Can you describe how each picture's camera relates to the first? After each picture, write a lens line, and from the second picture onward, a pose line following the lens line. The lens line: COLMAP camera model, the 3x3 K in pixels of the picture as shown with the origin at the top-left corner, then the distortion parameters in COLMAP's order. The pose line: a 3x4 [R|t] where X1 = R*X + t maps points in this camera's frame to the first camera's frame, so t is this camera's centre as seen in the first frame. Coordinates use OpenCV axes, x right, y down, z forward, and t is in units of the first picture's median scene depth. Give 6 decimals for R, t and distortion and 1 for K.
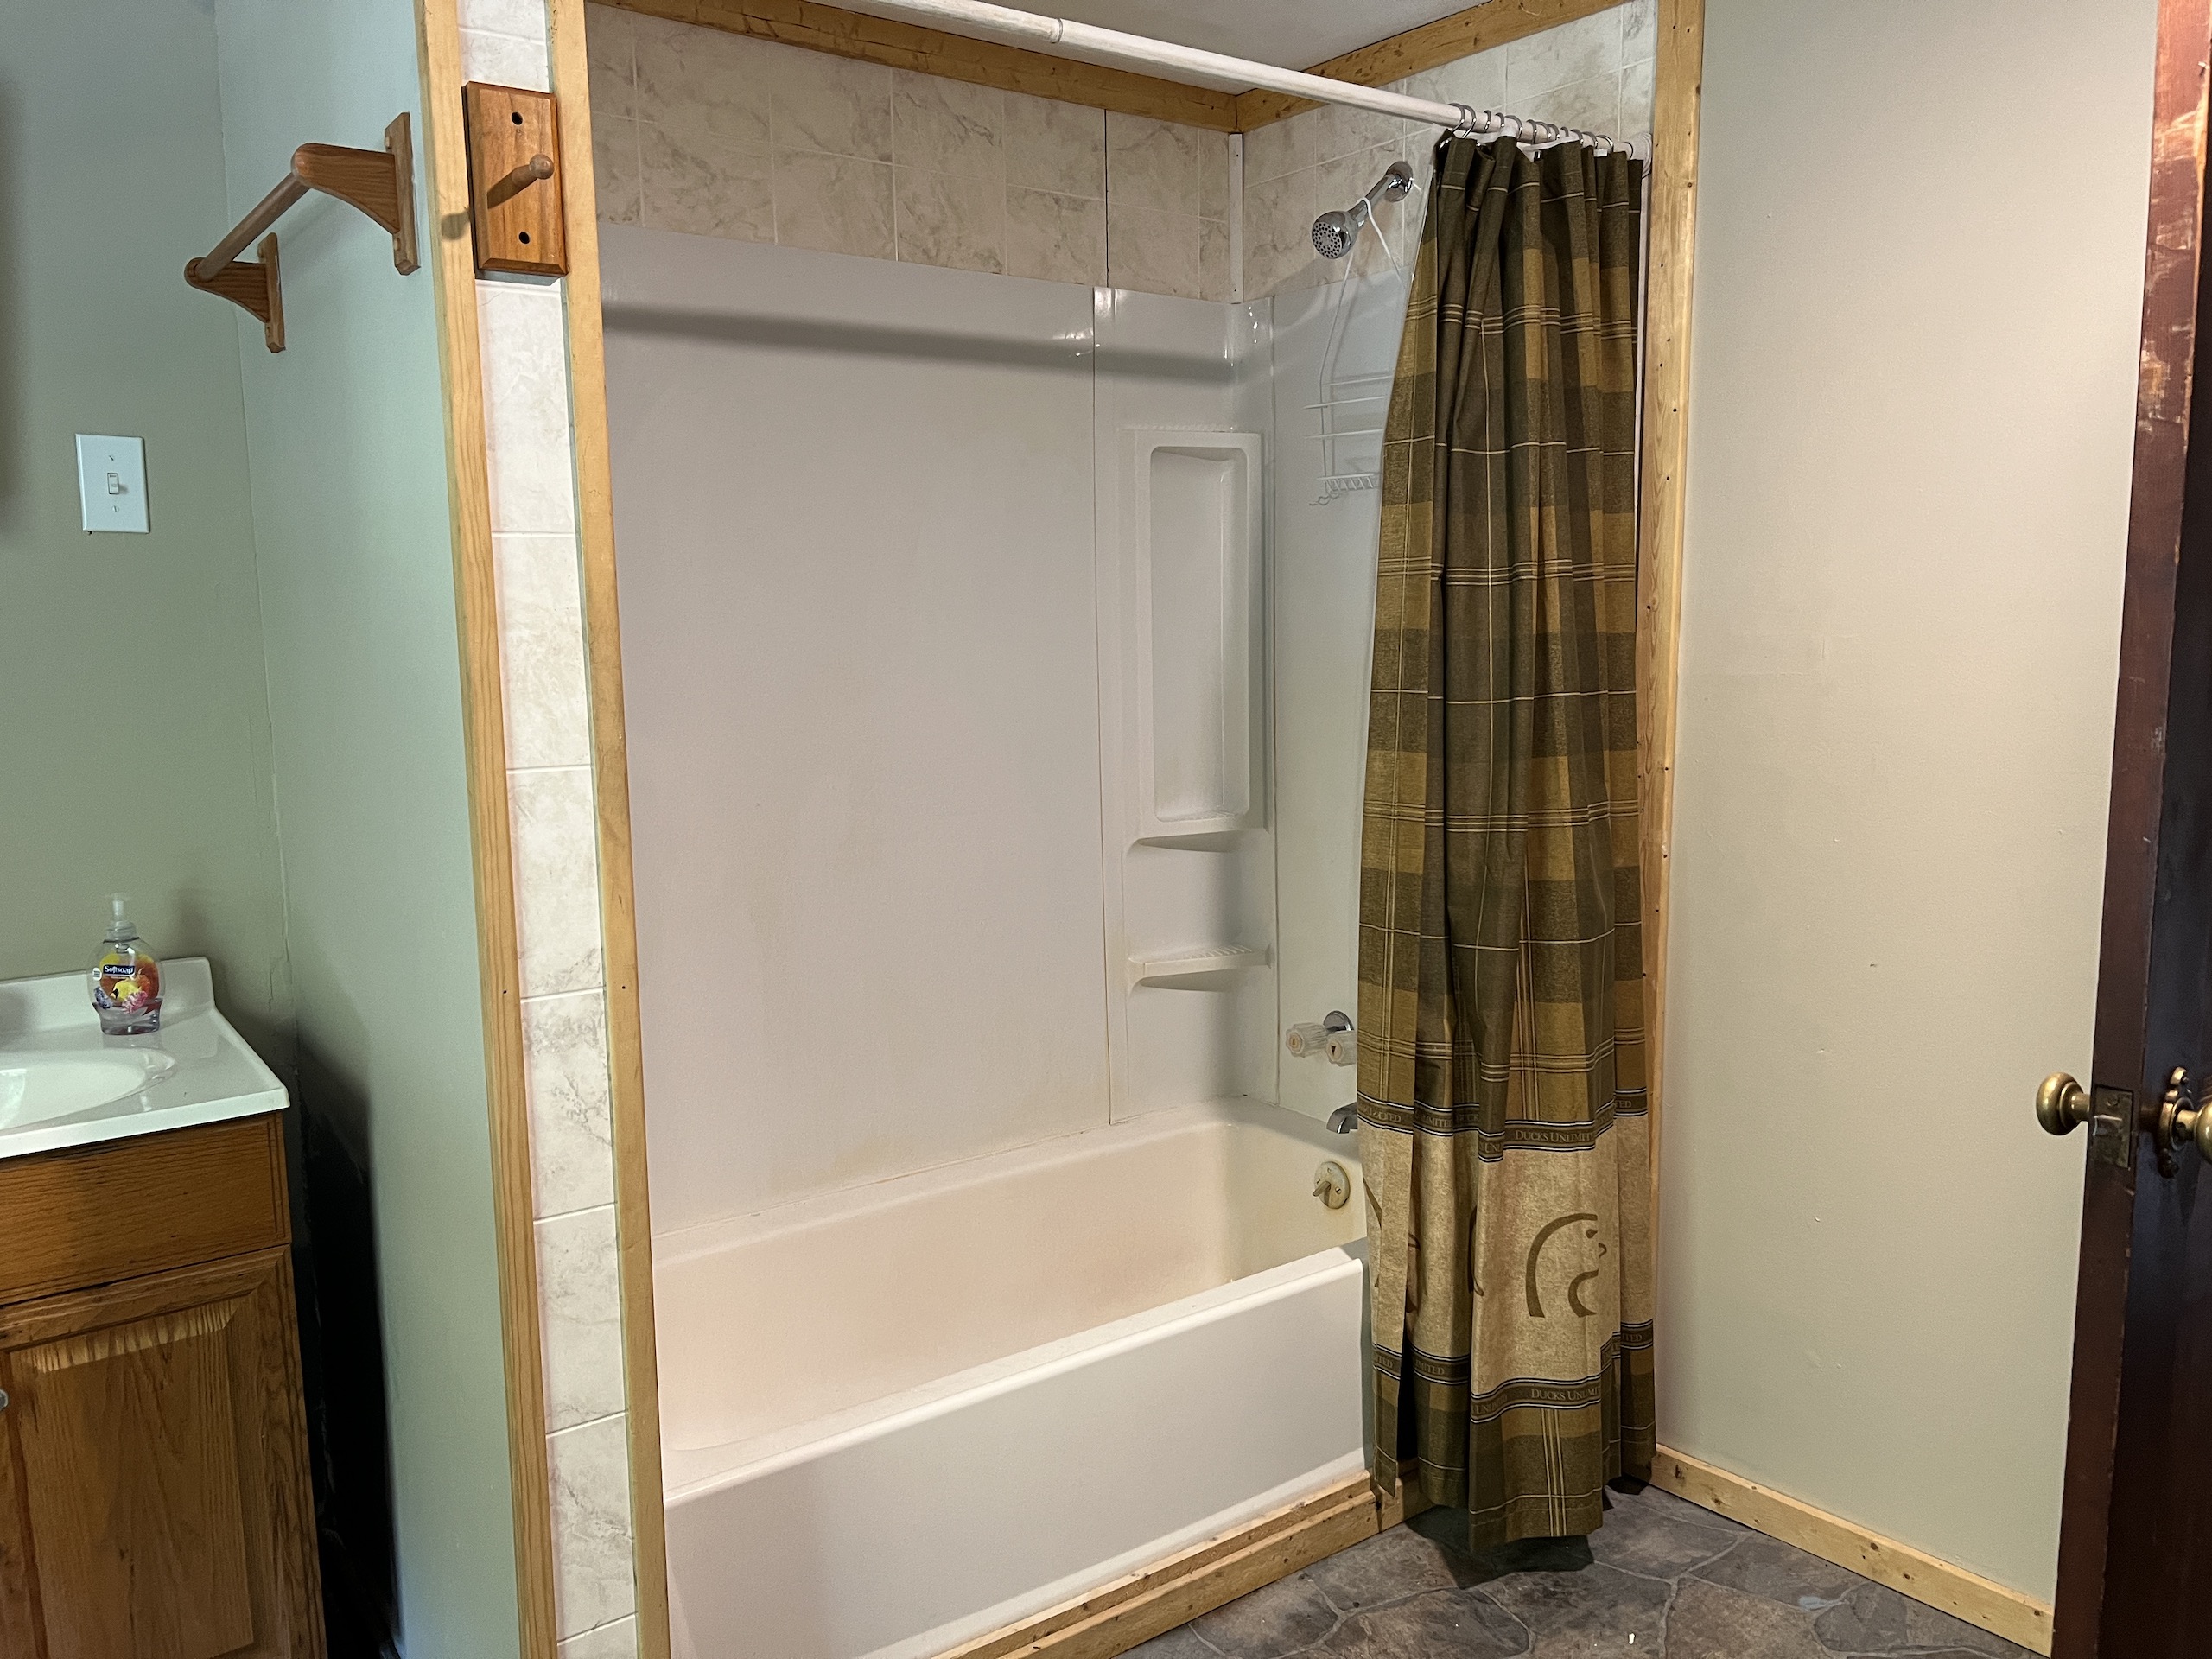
lens RADIAL K [[1642.4, 0, 1127.8], [0, 1642.4, 844.4], [0, 0, 1]] dist [0.042908, -0.062614]
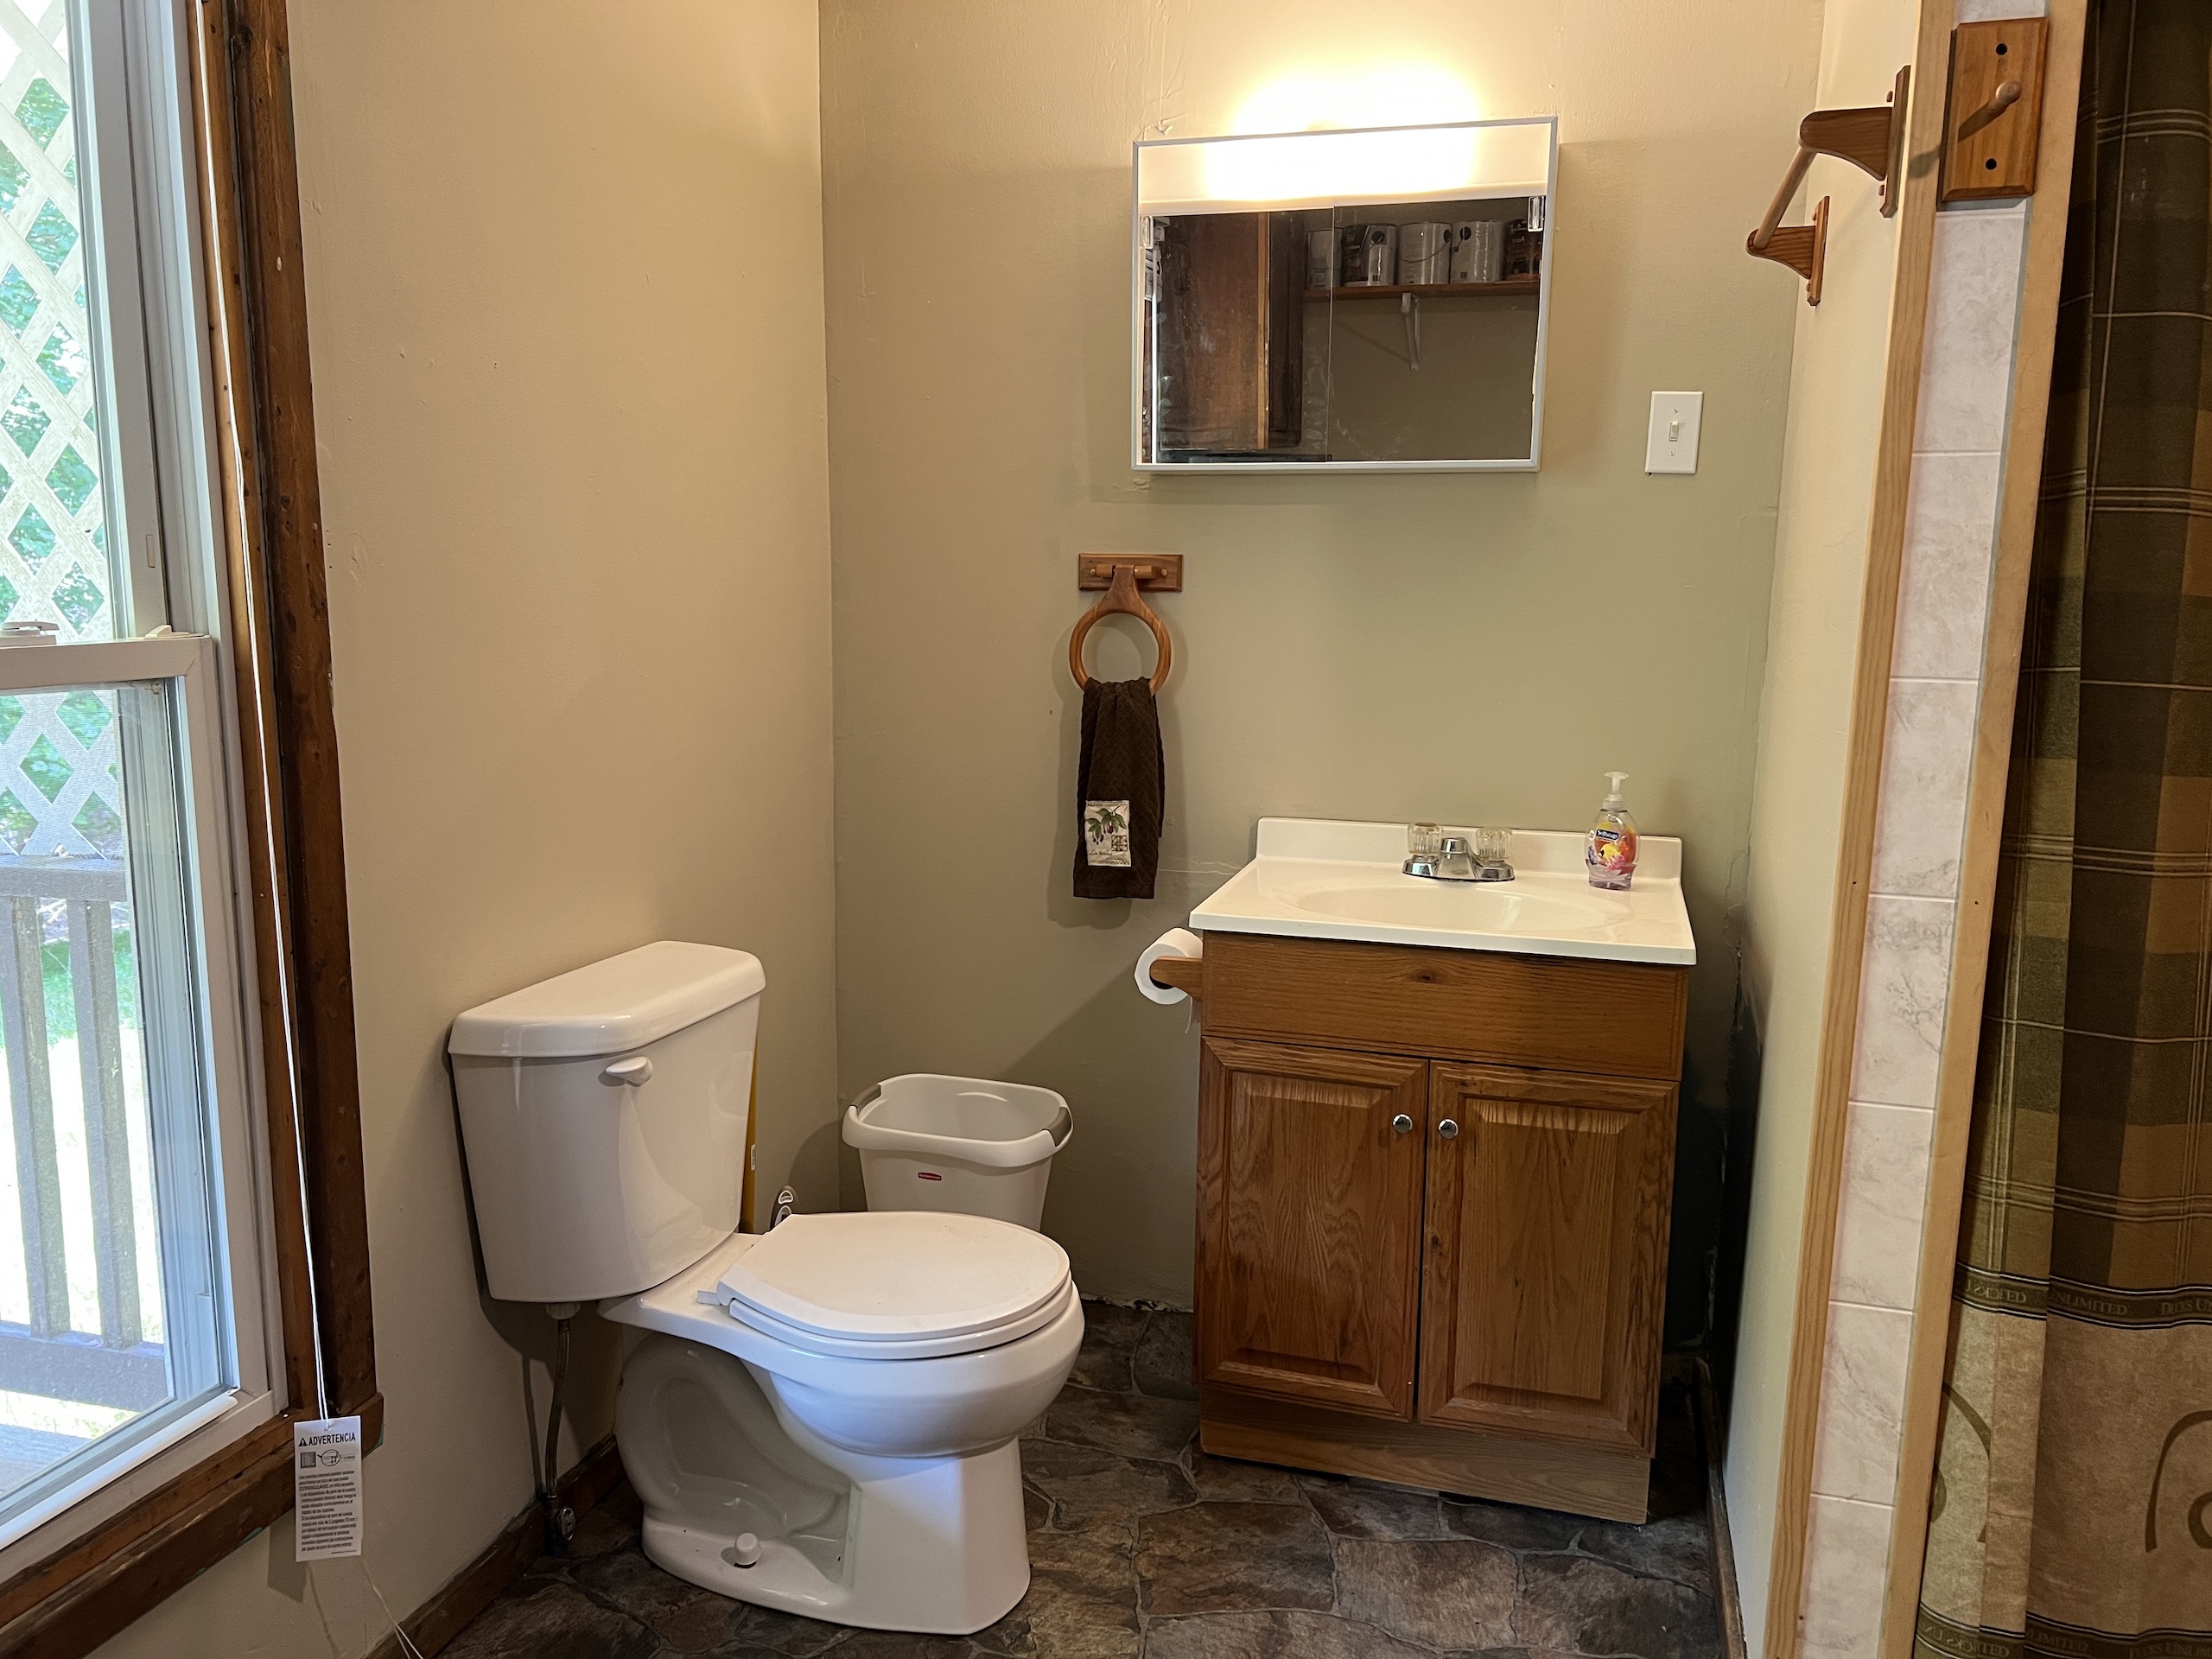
lens RADIAL K [[1642.4, 0, 1099.1], [0, 1642.4, 840.1], [0, 0, 1]] dist [0.042908, -0.062614]
pose [[0.590744, 0.148372, -0.793100, 0.161286], [-0.133926, 0.987343, 0.084955, 0.032076], [0.795666, 0.056030, 0.603138, -0.038060]]
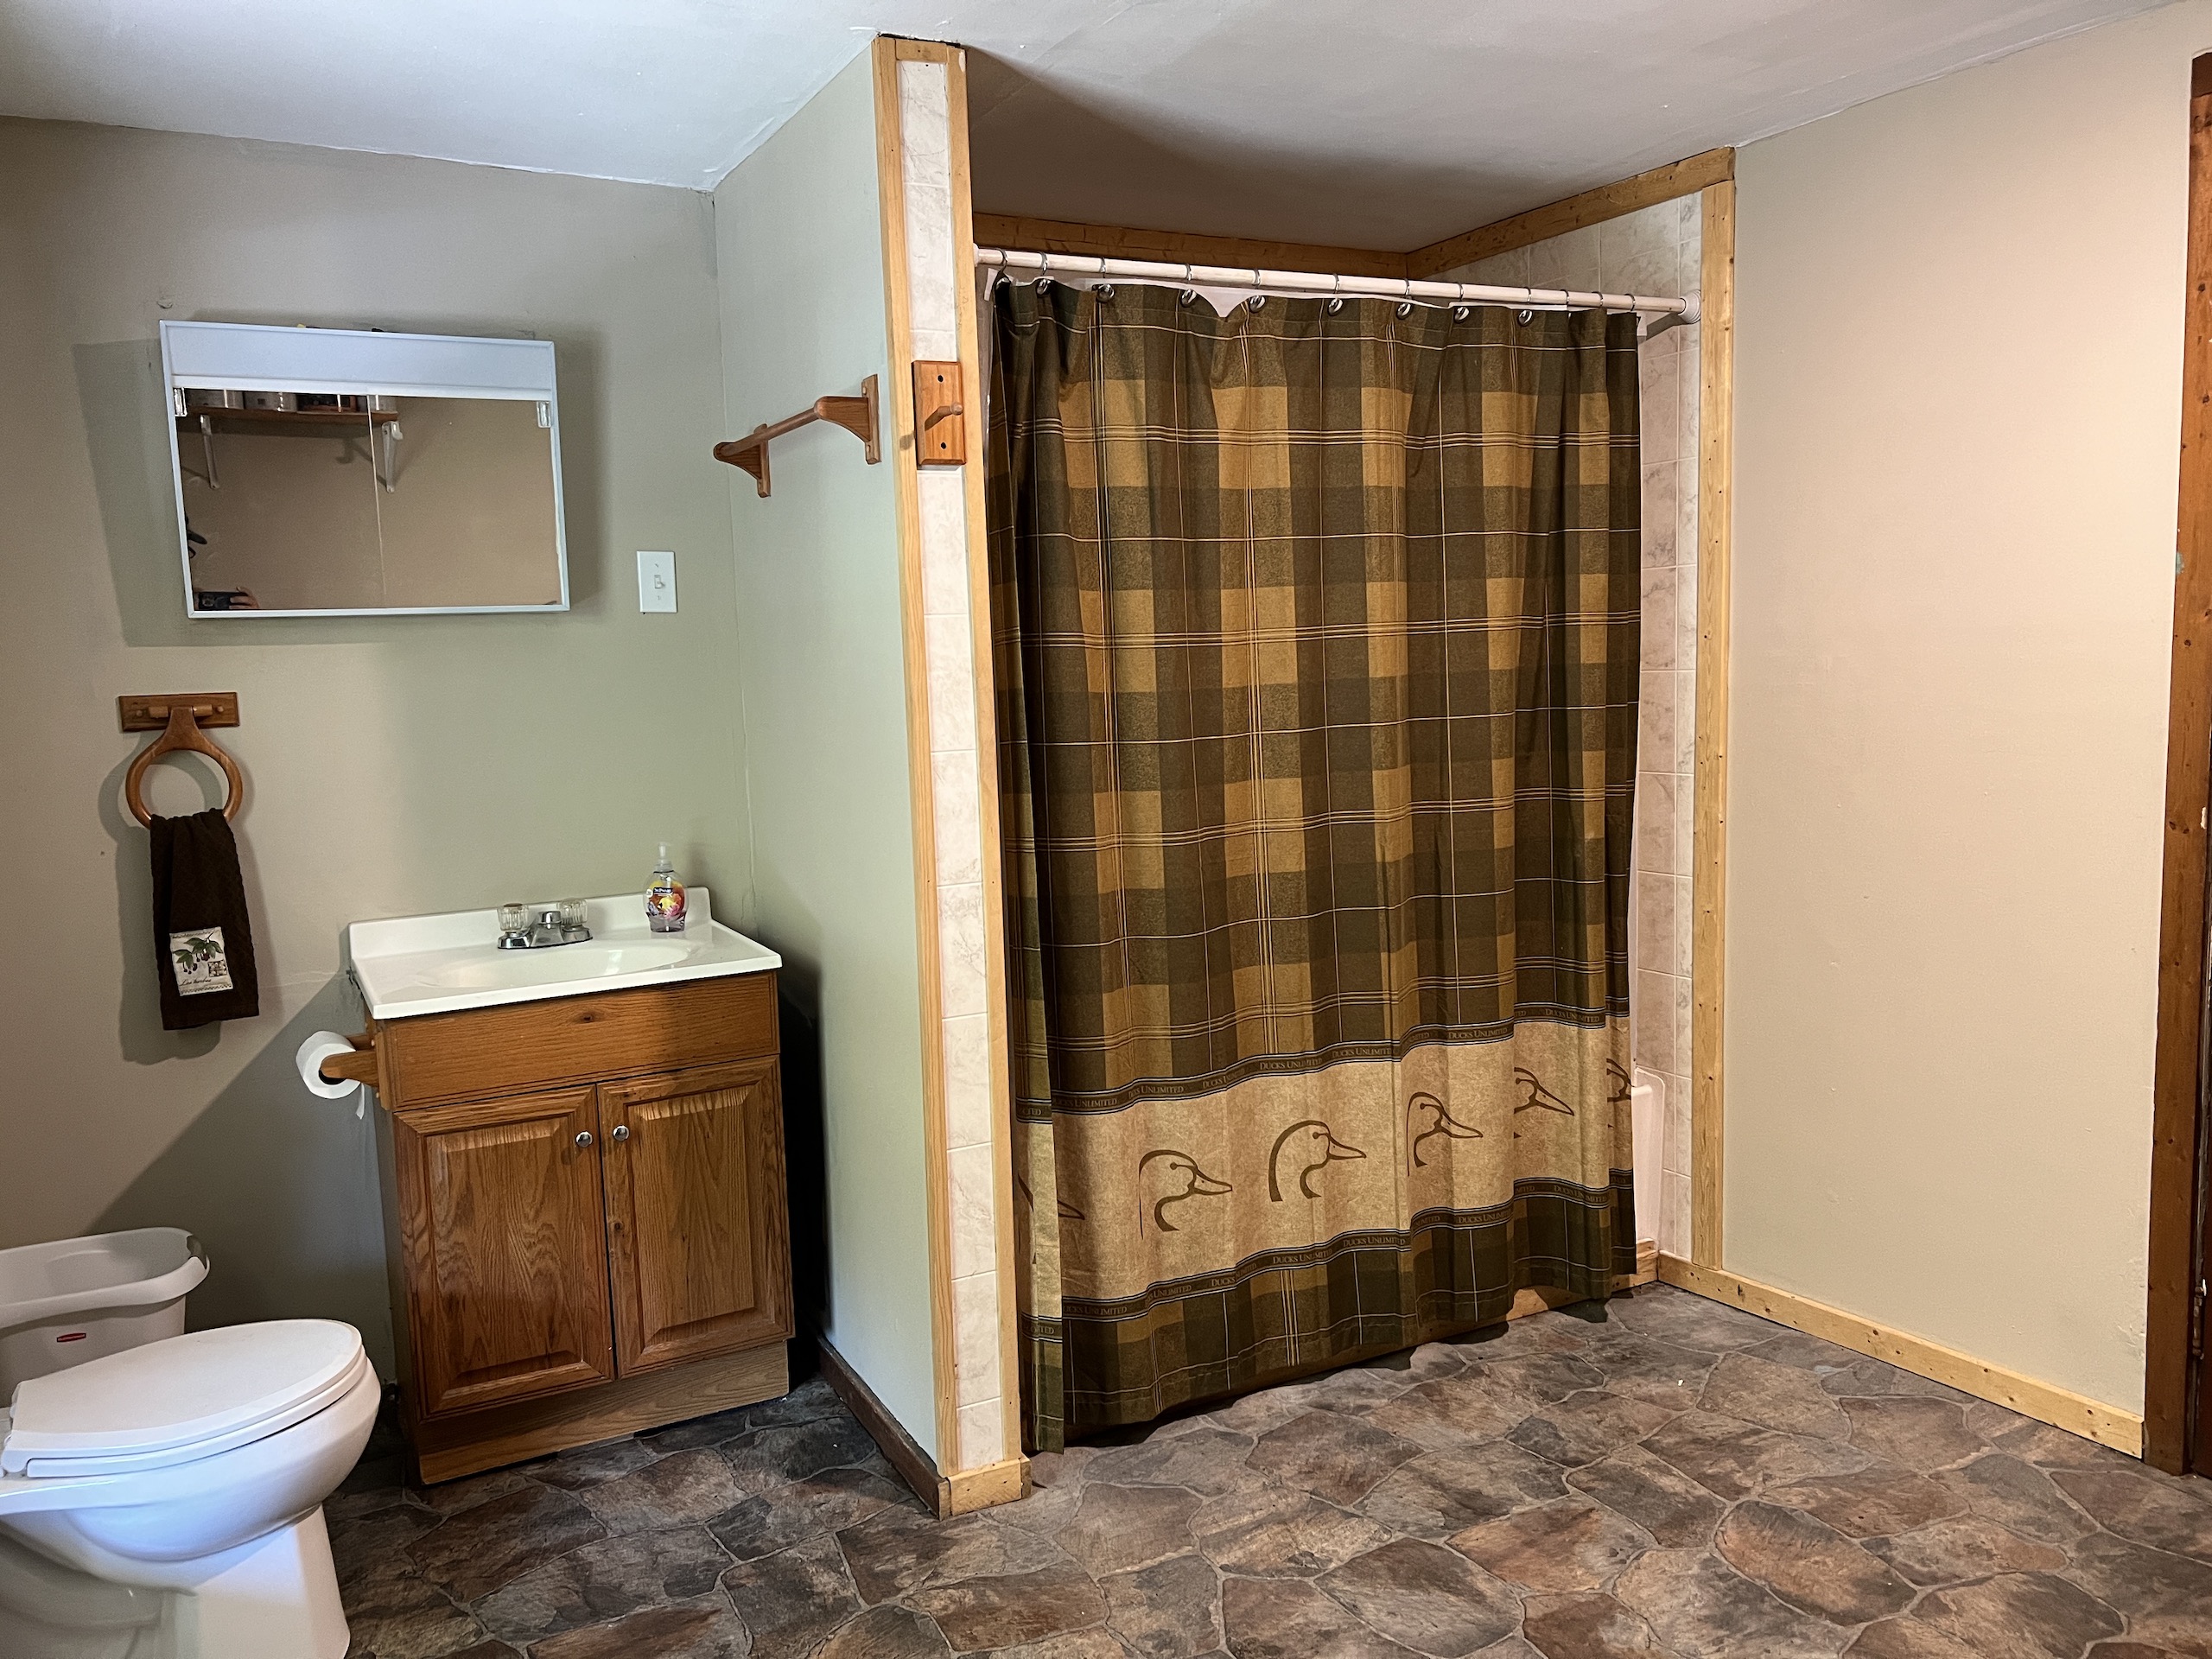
lens RADIAL K [[1642.4, 0, 1104.3], [0, 1642.4, 834.4], [0, 0, 1]] dist [0.042908, -0.062614]
pose [[0.987006, -0.003019, -0.160654, 0.068023], [-0.000821, 0.999716, -0.023834, 0.071471], [0.160680, 0.023657, 0.986723, -0.578274]]
